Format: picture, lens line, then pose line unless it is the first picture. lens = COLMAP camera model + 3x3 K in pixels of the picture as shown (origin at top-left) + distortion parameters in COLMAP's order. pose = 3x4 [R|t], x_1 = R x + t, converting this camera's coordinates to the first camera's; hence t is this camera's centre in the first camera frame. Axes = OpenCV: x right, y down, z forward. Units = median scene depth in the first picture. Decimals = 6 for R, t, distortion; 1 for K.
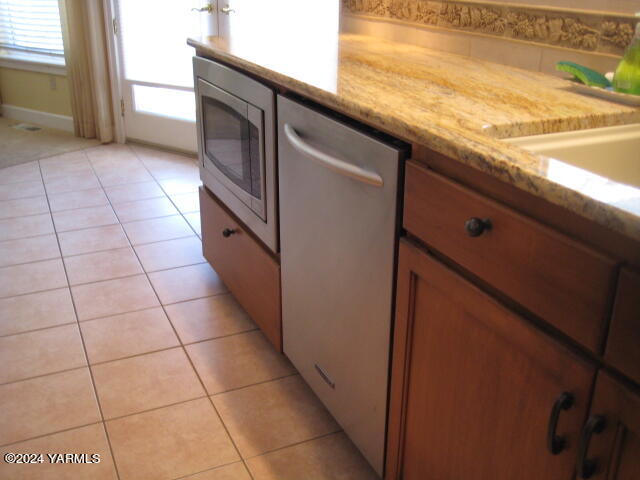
lens RADIAL K [[669.2, 0, 318.3], [0, 669.2, 239.1], [0, 0, 1]] dist [-0.163886, 0.216281]
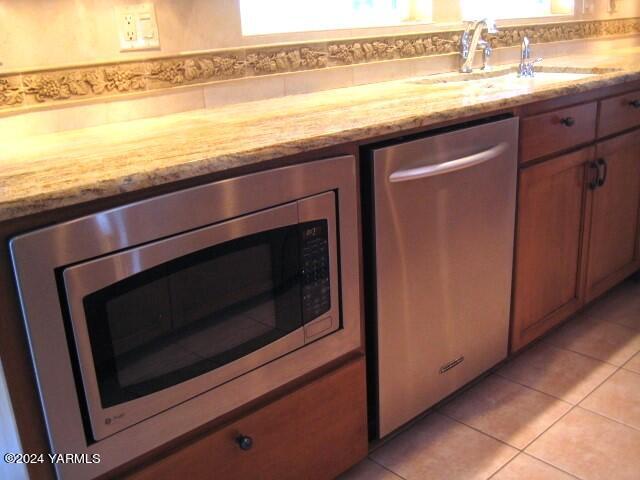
lens RADIAL K [[669.2, 0, 318.3], [0, 669.2, 239.1], [0, 0, 1]] dist [-0.163886, 0.216281]
pose [[-0.298182, -0.317962, 0.899993, -0.673965], [0.399252, 0.814893, 0.420175, -0.415604], [-0.866998, 0.484612, -0.116040, 0.954018]]
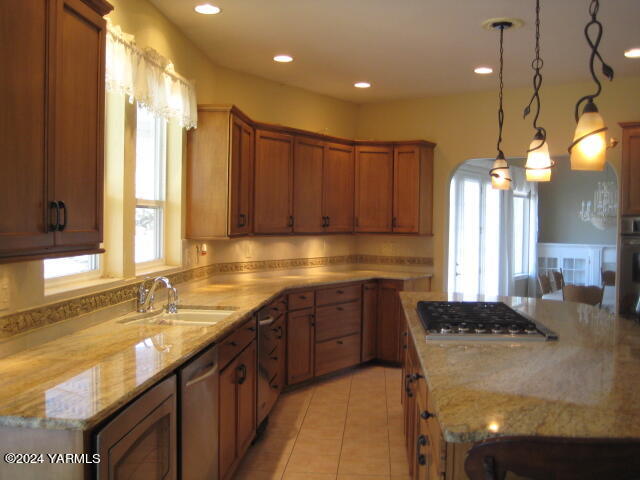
lens RADIAL K [[669.2, 0, 318.3], [0, 669.2, 239.1], [0, 0, 1]] dist [-0.163886, 0.216281]
pose [[-0.866886, -0.036138, 0.497195, -0.830858], [0.168921, 0.917069, 0.361179, -0.770327], [-0.469015, 0.397088, -0.788889, 1.502306]]
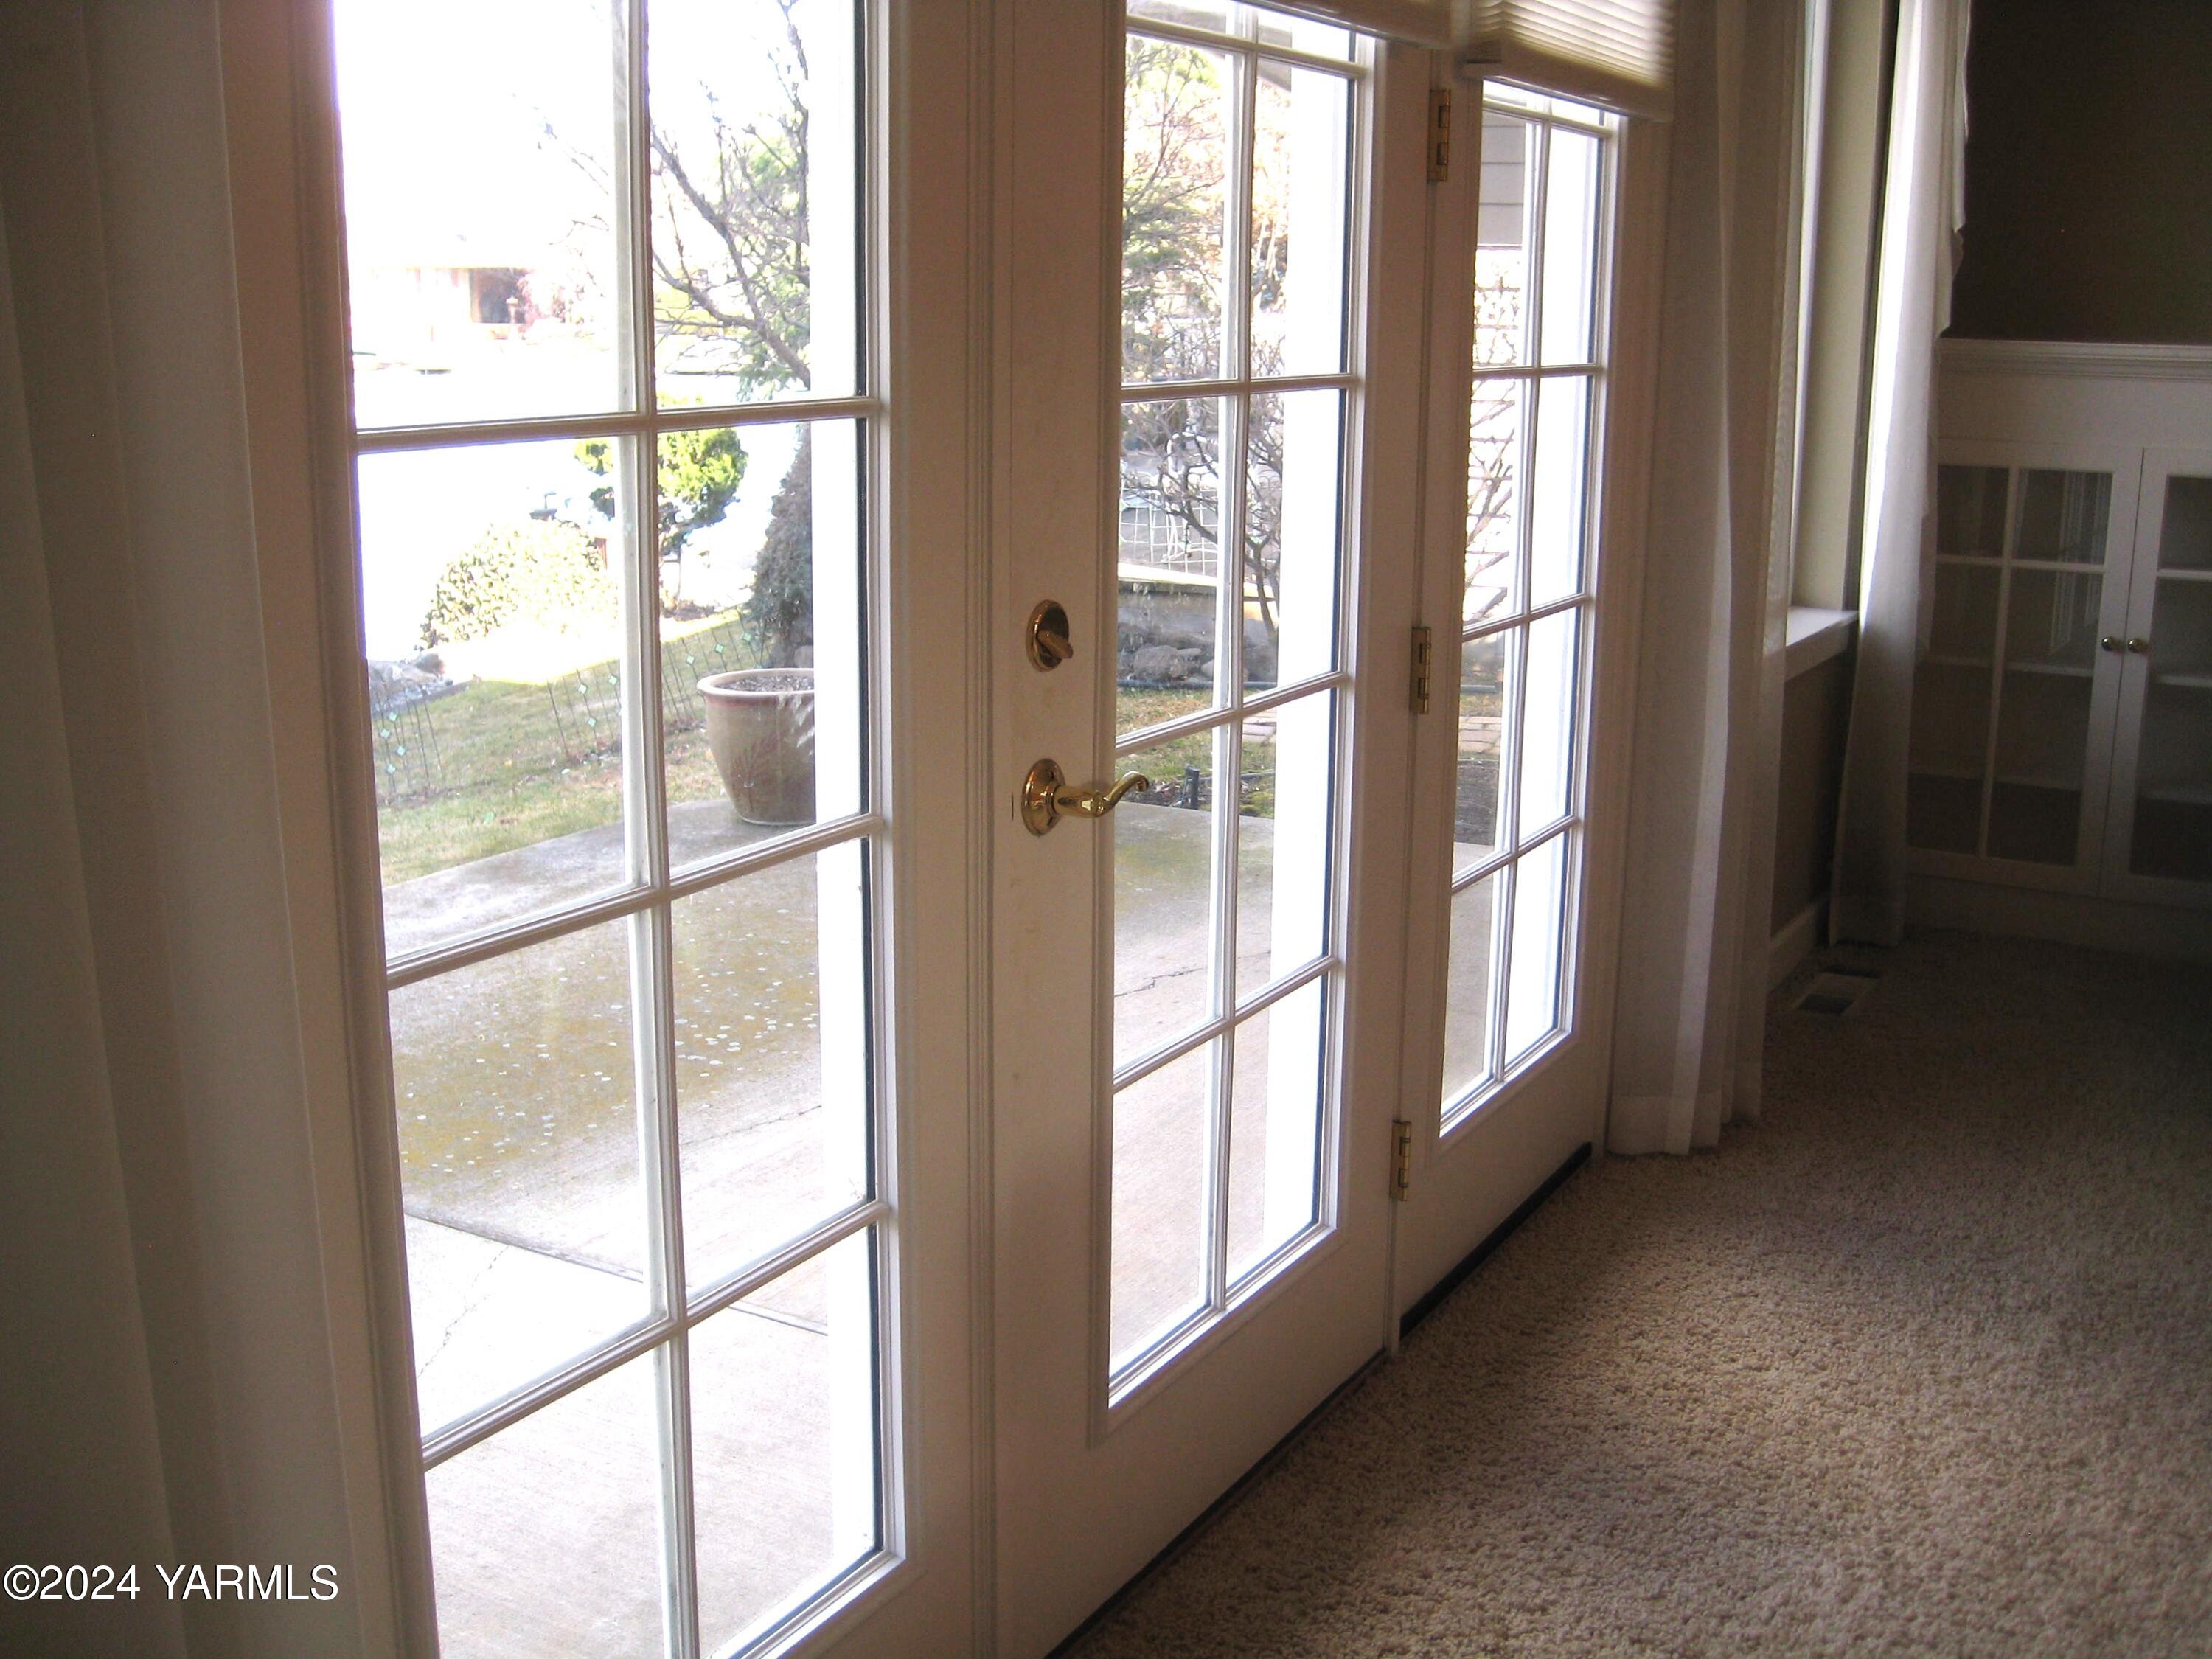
lens RADIAL K [[2321.9, 0, 1106.0], [0, 2321.9, 829.5], [0, 0, 1]] dist [-0.134978, 0.023976]
pose [[-0.910851, -0.112956, 0.396977, 0.182191], [0.137929, 0.823221, 0.550712, 0.725082], [-0.389006, 0.556371, -0.734252, -1.709238]]
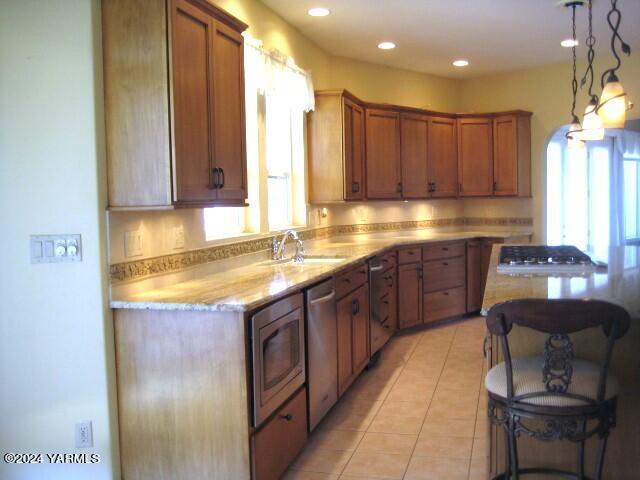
lens RADIAL K [[669.2, 0, 318.3], [0, 669.2, 239.1], [0, 0, 1]] dist [-0.163886, 0.216281]
pose [[-0.761242, -0.031729, 0.647692, -1.104794], [0.261527, 0.898950, 0.351415, -0.844259], [-0.593393, 0.436901, -0.676020, 1.800809]]
